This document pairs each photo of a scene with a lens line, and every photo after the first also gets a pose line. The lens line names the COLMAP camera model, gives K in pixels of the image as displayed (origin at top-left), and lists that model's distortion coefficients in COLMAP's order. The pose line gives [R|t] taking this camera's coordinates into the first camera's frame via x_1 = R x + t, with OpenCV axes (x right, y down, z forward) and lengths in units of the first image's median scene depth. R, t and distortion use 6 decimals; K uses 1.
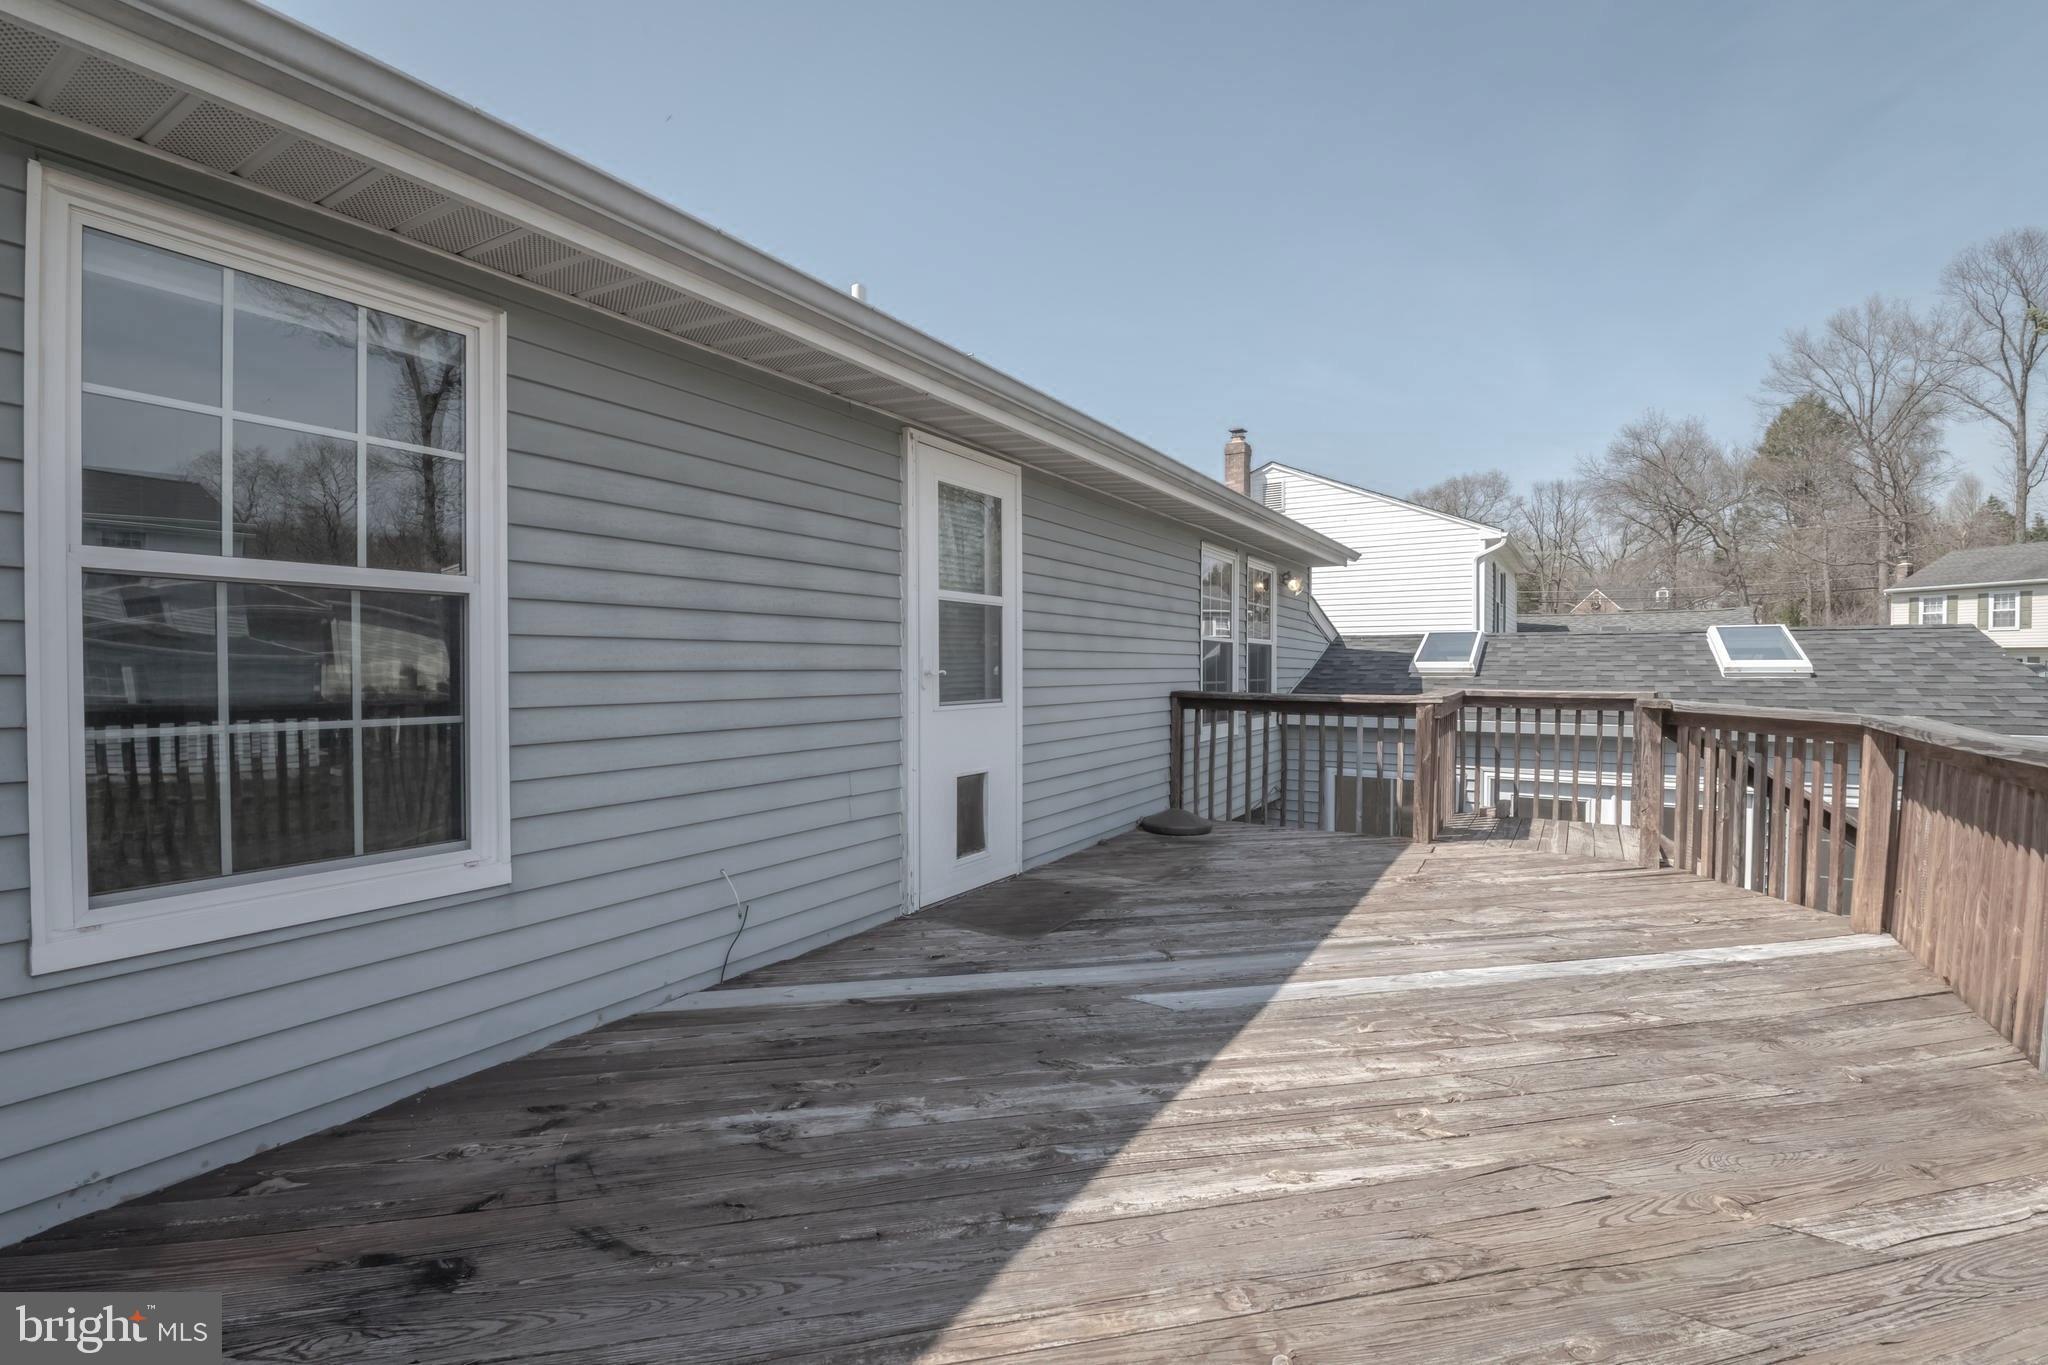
lens RADIAL K [[882.4, 0, 1016.9], [0, 882.4, 680.5], [0, 0, 1]] dist [-0.002157, -0.007449]
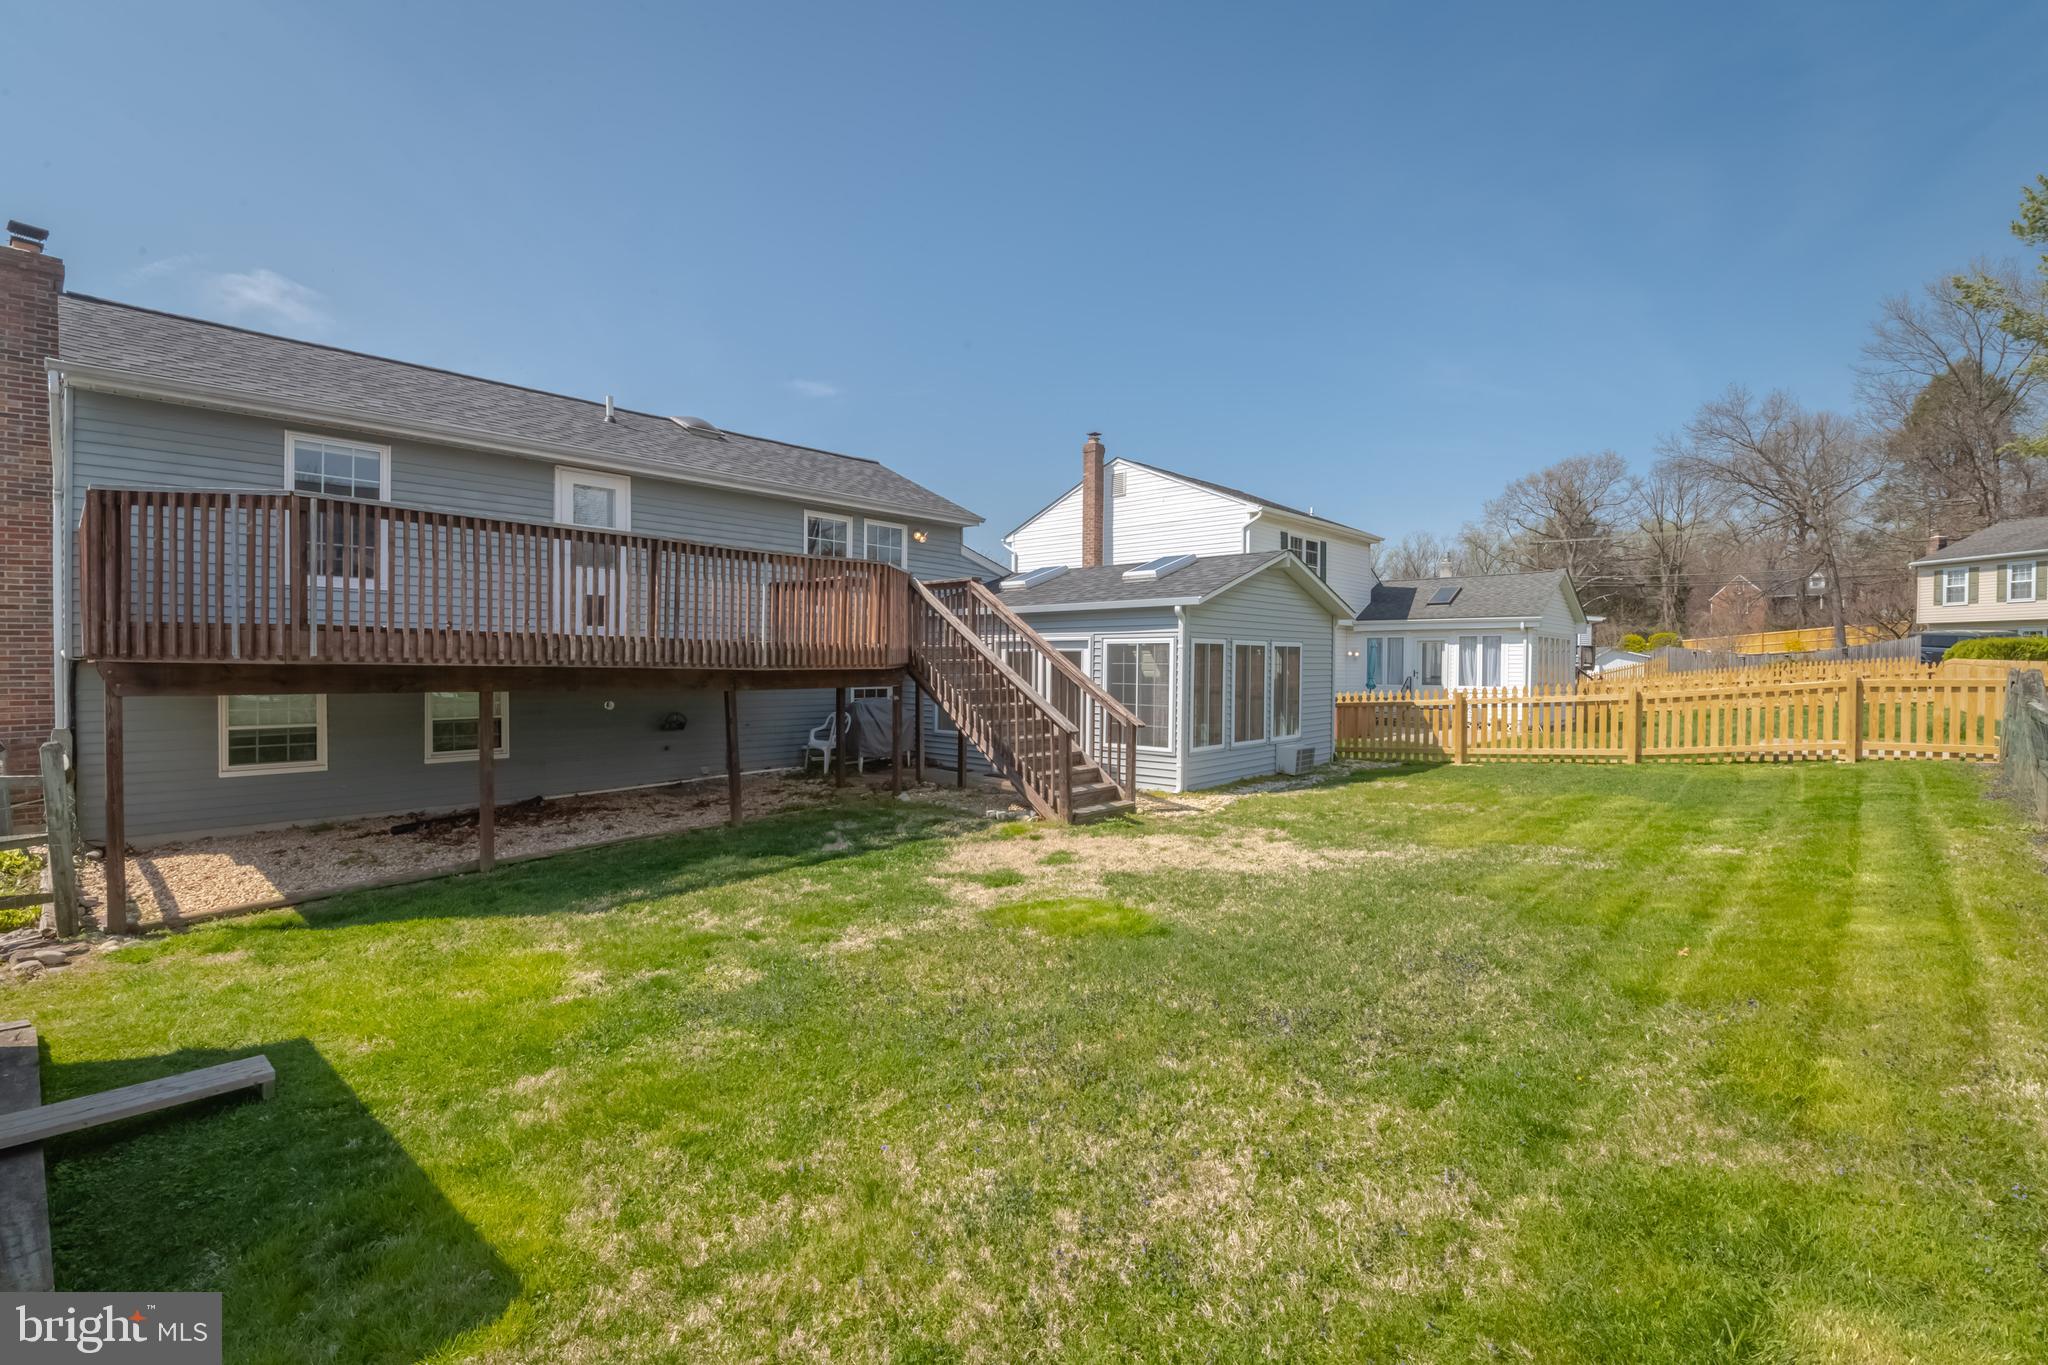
lens RADIAL K [[882.4, 0, 1016.9], [0, 882.4, 680.5], [0, 0, 1]] dist [-0.002157, -0.007449]
pose [[0.984193, 0.015253, -0.176442, 1.643828], [-0.014058, 0.999869, 0.008021, 0.322625], [0.176541, -0.005413, 0.984278, -1.359667]]
